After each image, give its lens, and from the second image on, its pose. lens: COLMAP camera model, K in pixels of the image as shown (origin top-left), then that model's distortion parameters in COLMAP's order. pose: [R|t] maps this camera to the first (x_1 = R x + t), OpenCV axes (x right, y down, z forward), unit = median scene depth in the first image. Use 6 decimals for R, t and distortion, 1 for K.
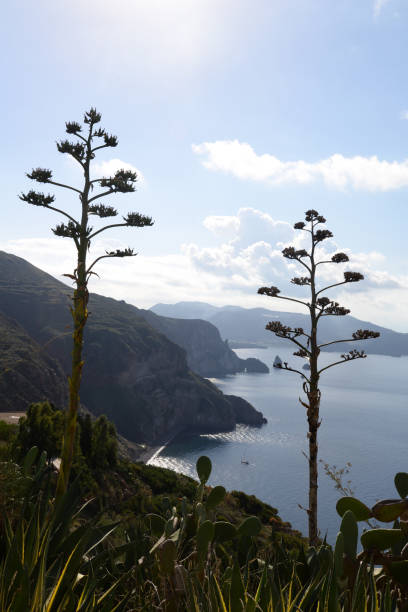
lens RADIAL K [[715.7, 0, 213.7], [0, 715.7, 304.1], [0, 0, 1]] dist [0.081687, 0.010157]
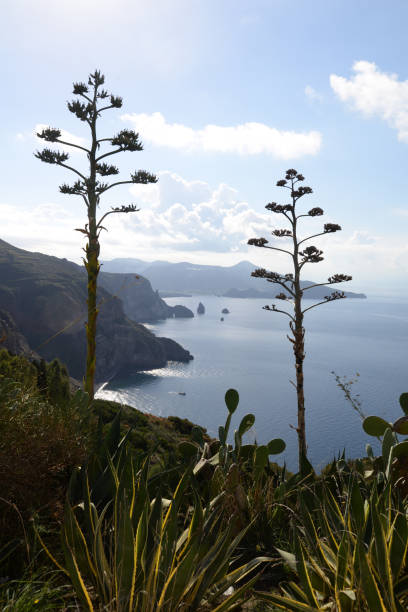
lens RADIAL K [[598.8, 0, 204.5], [0, 598.8, 317.8], [0, 0, 1]] dist [0.005421, 0.009704]
pose [[0.988294, -0.035378, 0.148400, -0.148757], [0.021297, 0.995209, 0.095420, 0.008658], [-0.151065, -0.091143, 0.984313, 0.074900]]
